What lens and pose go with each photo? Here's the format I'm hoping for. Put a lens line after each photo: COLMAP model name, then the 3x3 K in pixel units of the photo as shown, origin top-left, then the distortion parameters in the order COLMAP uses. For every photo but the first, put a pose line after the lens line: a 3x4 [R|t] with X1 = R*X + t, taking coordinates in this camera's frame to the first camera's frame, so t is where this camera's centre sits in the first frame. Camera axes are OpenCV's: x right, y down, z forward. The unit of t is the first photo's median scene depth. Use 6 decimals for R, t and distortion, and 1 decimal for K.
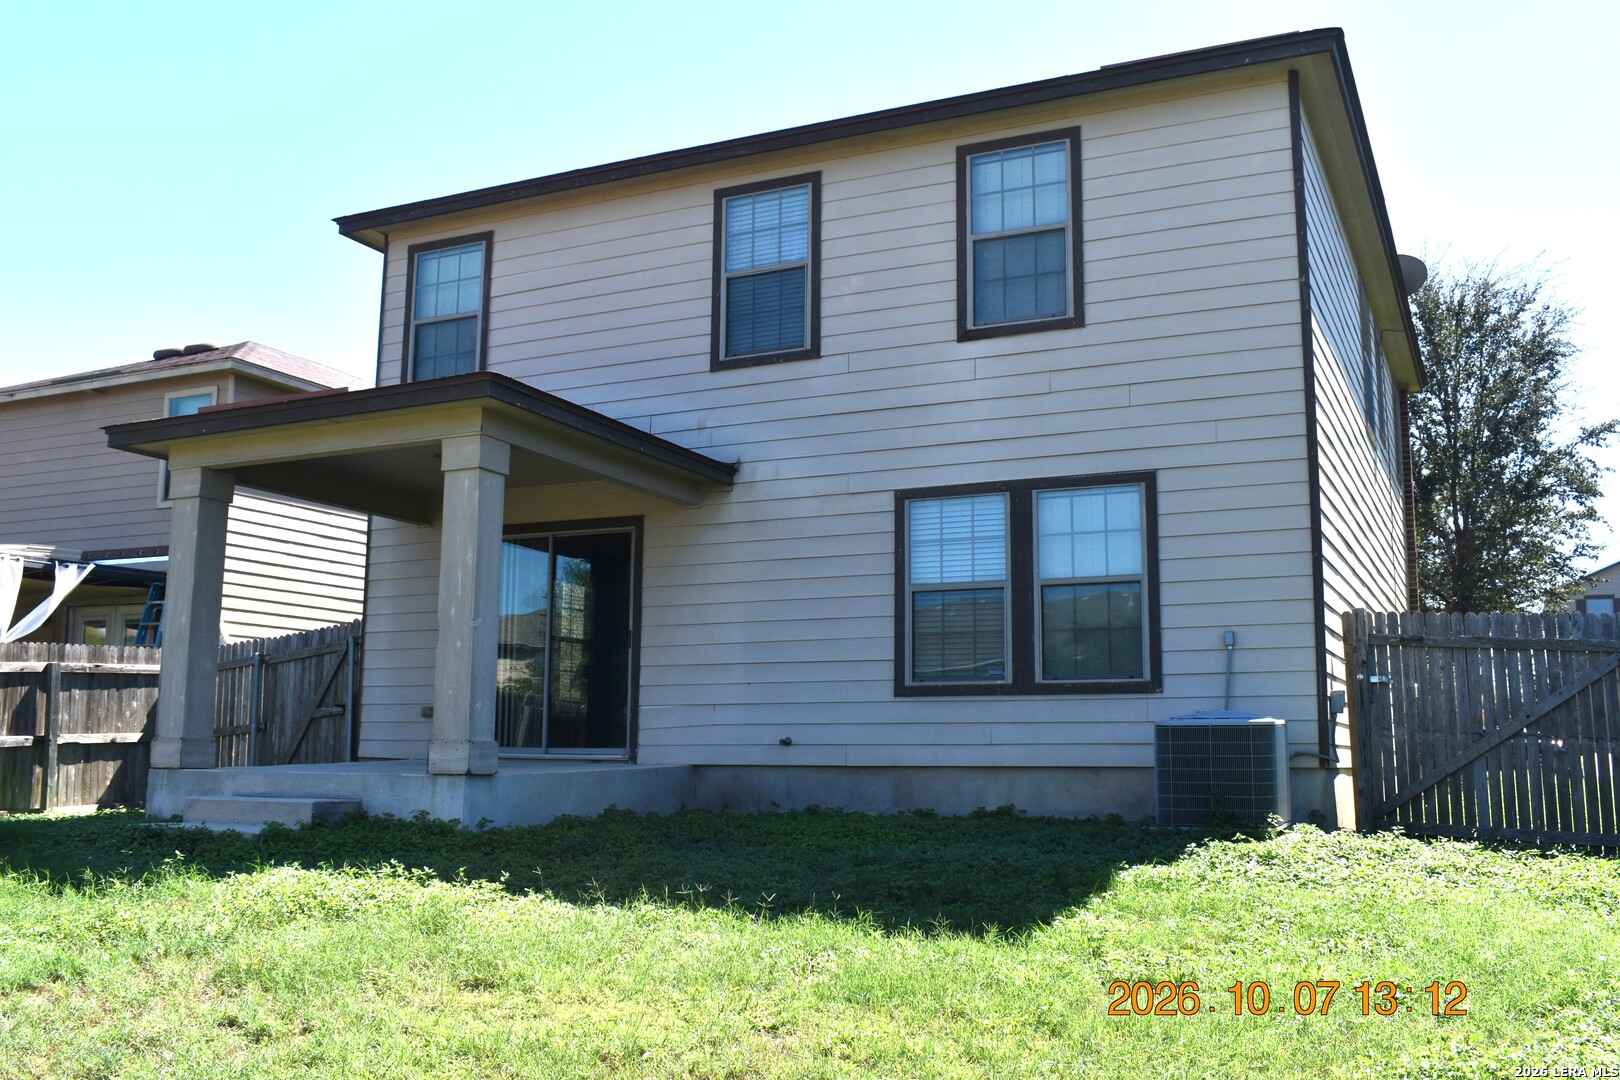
lens RADIAL K [[1467.0, 0, 805.8], [0, 1467.0, 536.9], [0, 0, 1]] dist [-0.077077, 0.000000]
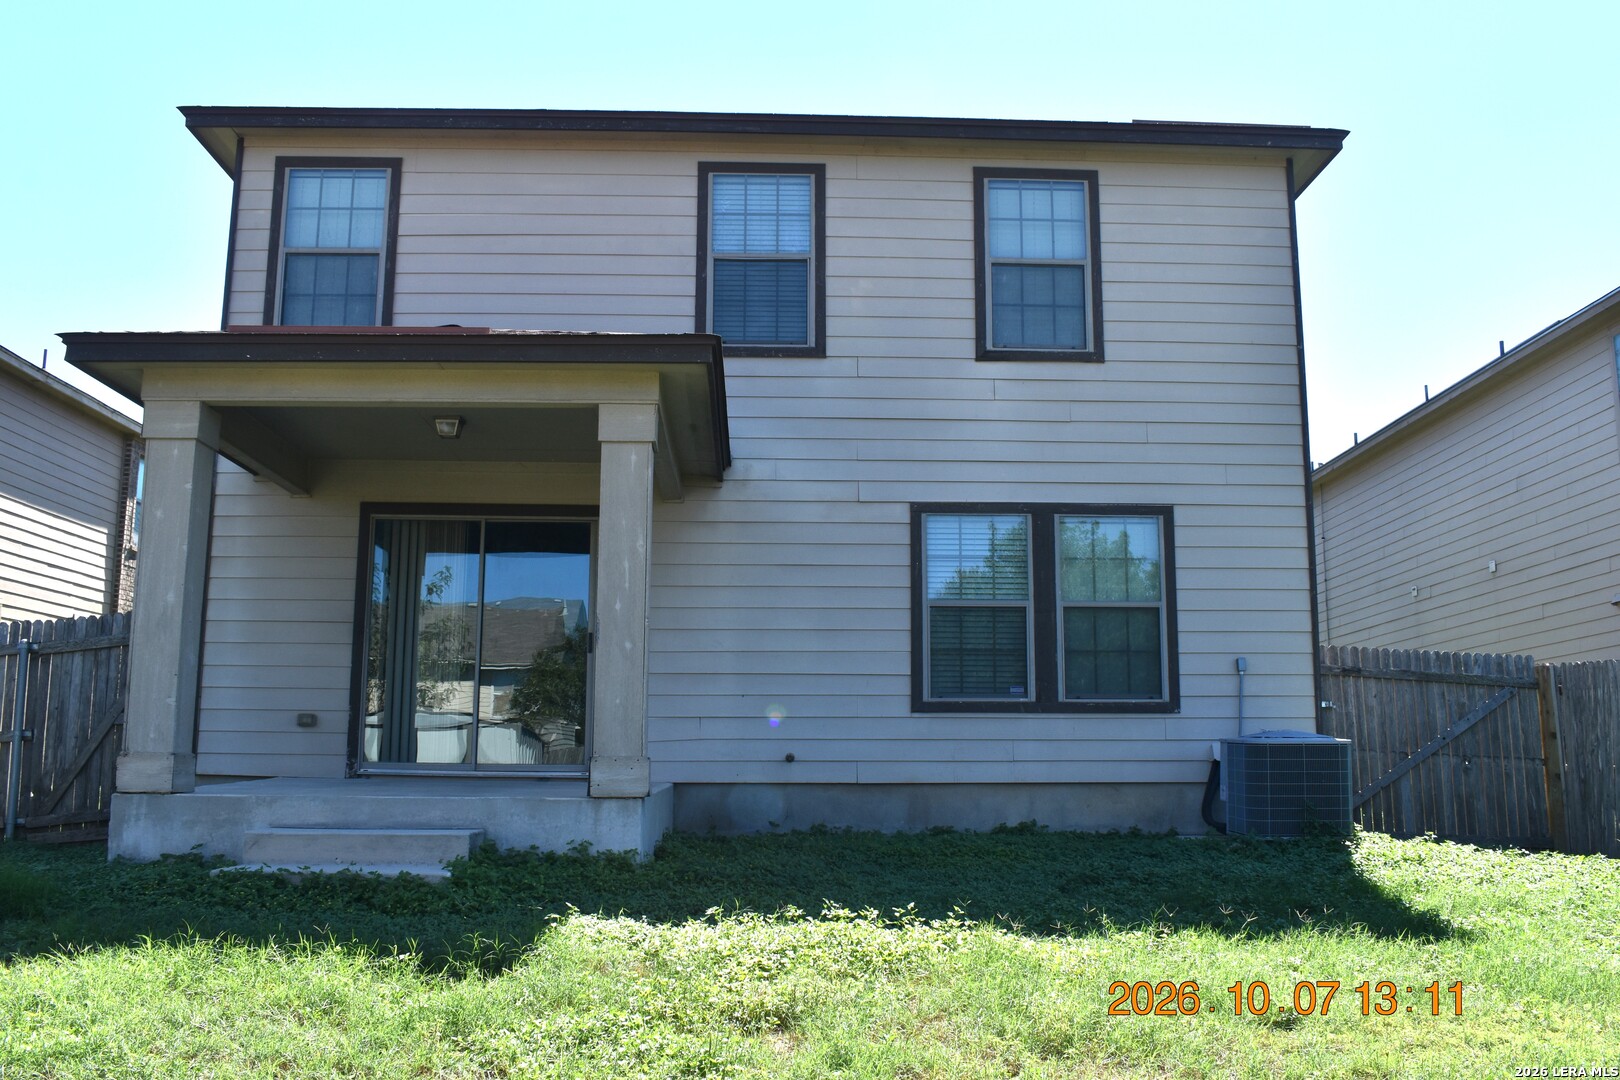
lens RADIAL K [[1467.0, 0, 808.2], [0, 1467.0, 539.9], [0, 0, 1]] dist [-0.077077, 0.000000]
pose [[0.887004, 0.069600, 0.456487, -0.451966], [-0.066374, 0.997527, -0.023119, 0.020735], [-0.456967, -0.009792, 0.889430, 0.157624]]
